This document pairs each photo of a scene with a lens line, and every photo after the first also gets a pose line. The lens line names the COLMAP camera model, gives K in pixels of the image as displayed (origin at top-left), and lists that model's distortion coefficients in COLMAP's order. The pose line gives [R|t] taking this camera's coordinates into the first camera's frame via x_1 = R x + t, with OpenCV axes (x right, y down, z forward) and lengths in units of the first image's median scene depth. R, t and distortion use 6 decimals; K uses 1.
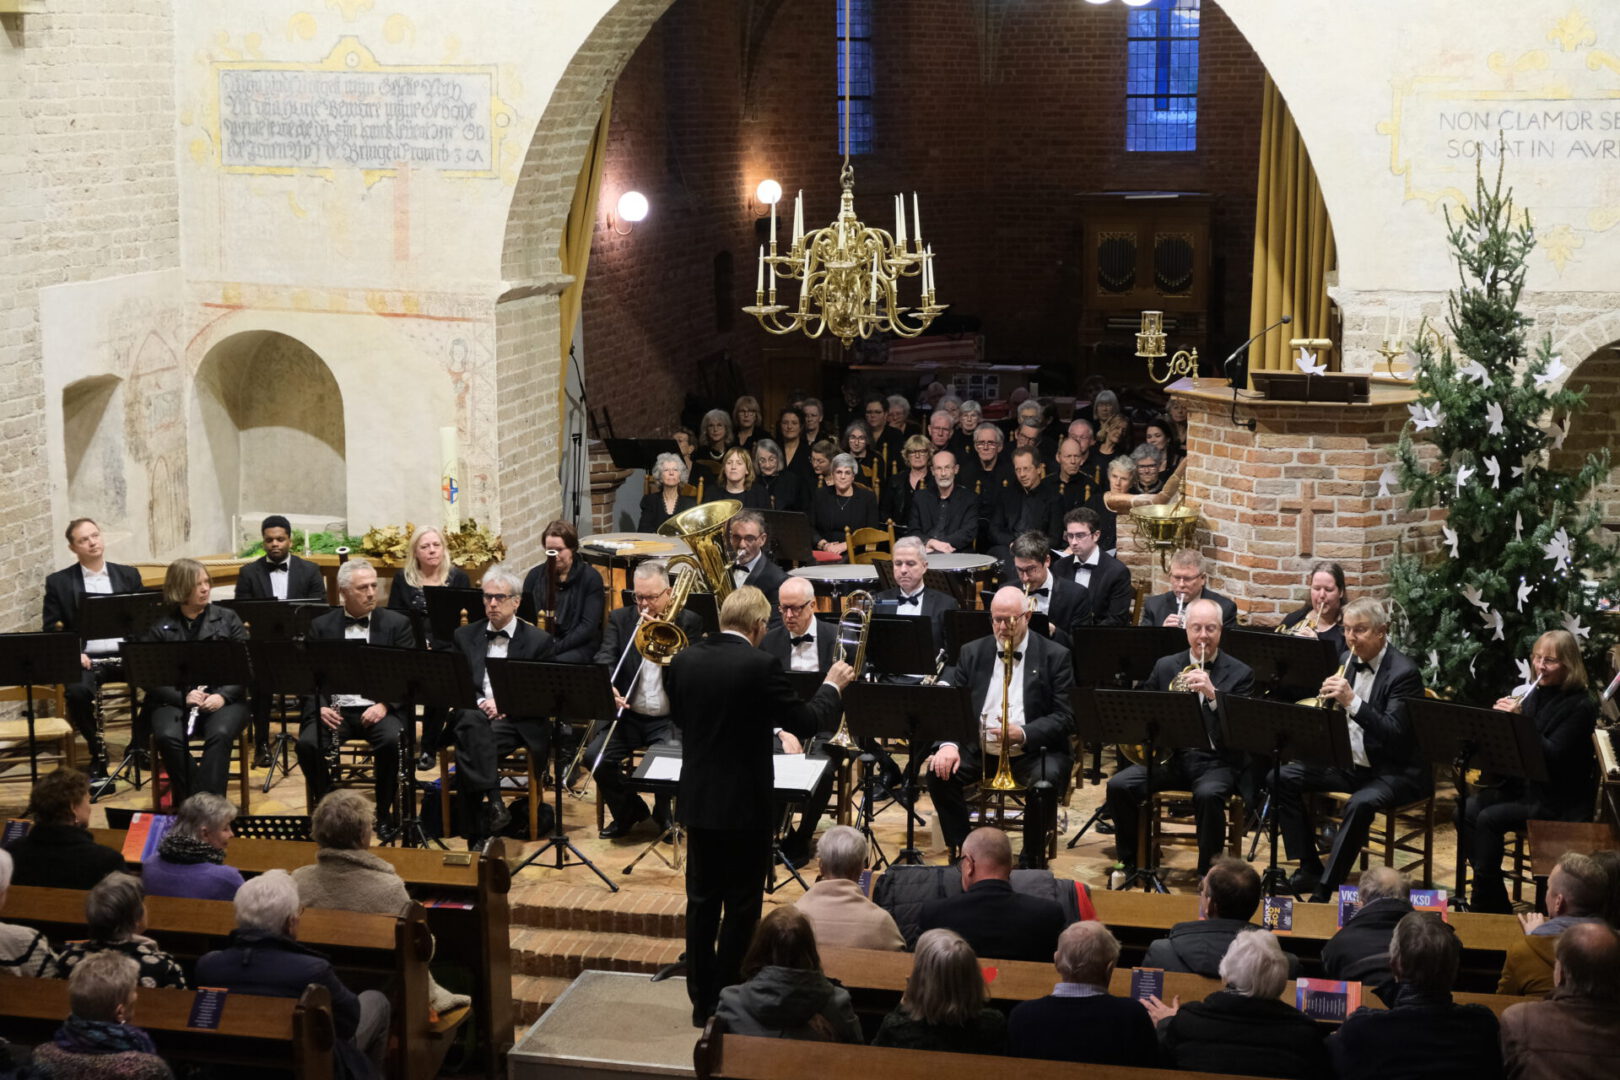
lens RADIAL K [[2503.3, 0, 798.1], [0, 2503.3, 585.9], [0, 0, 1]] dist [0.054655, 0.000000]
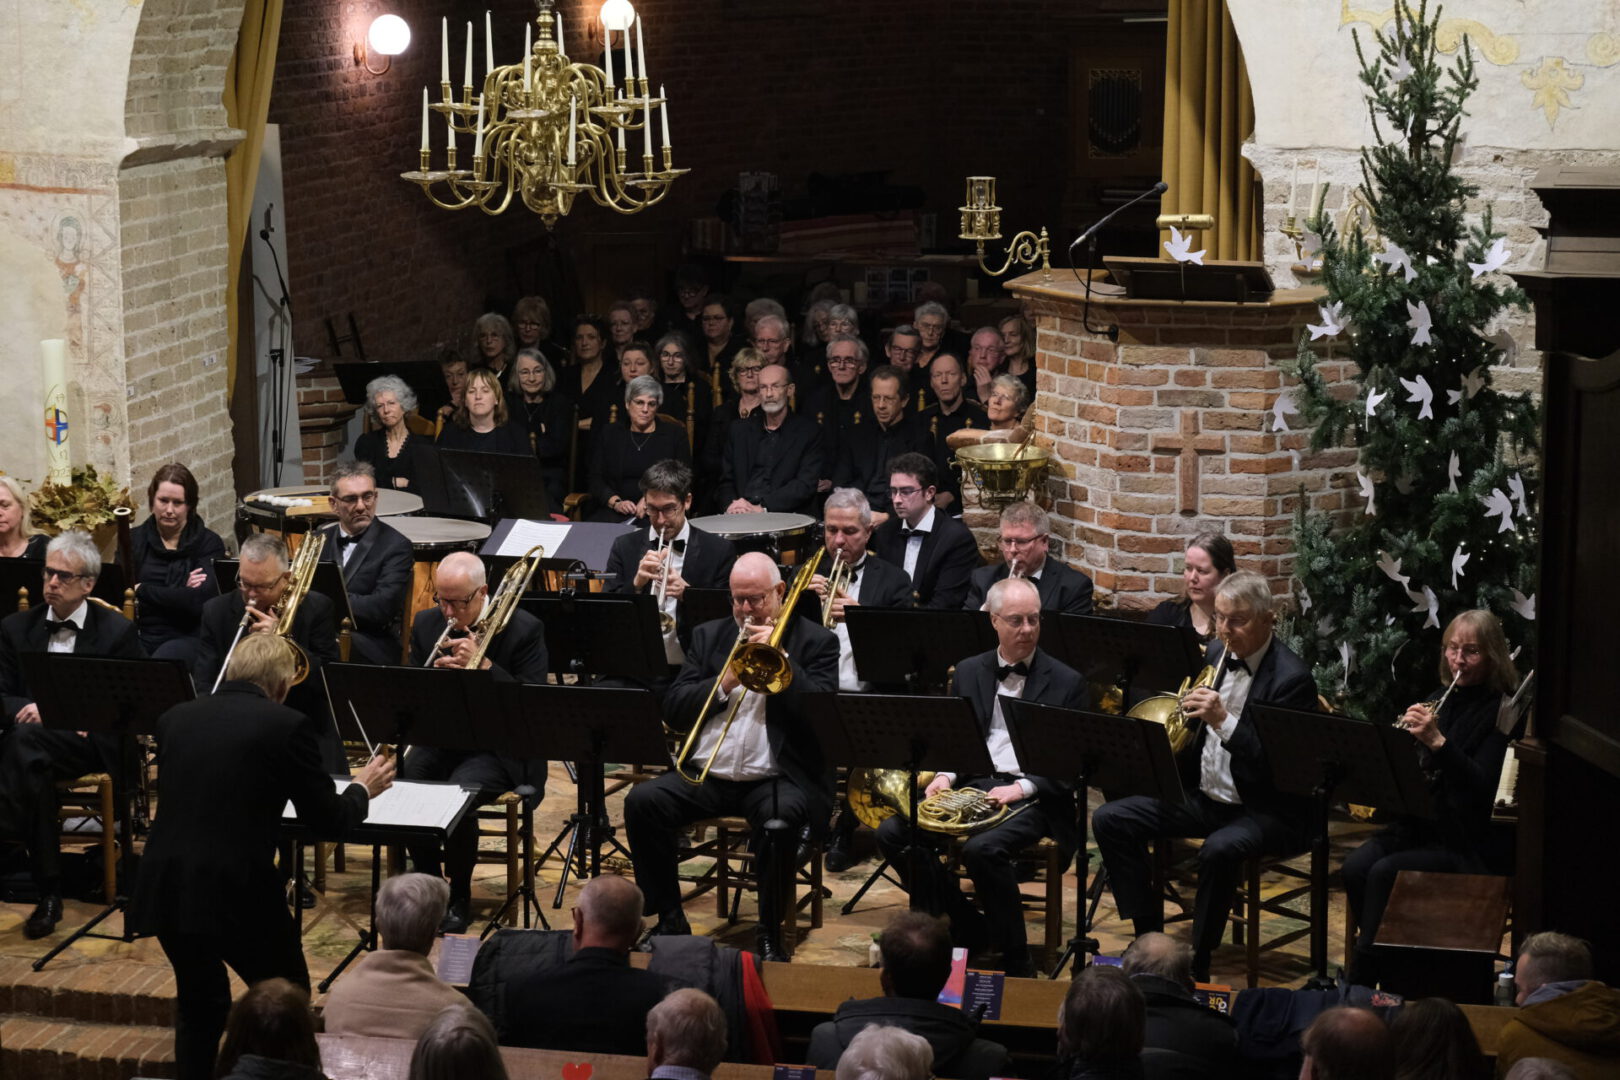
lens RADIAL K [[3558.0, 0, 787.6], [0, 3558.0, 563.4], [0, 0, 1]] dist [0.038133, 0.000000]
pose [[0.999923, -0.001296, -0.012352, 0.096522], [0.001263, 0.999996, -0.002705, 0.005037], [0.012356, 0.002690, 0.999920, -0.030334]]
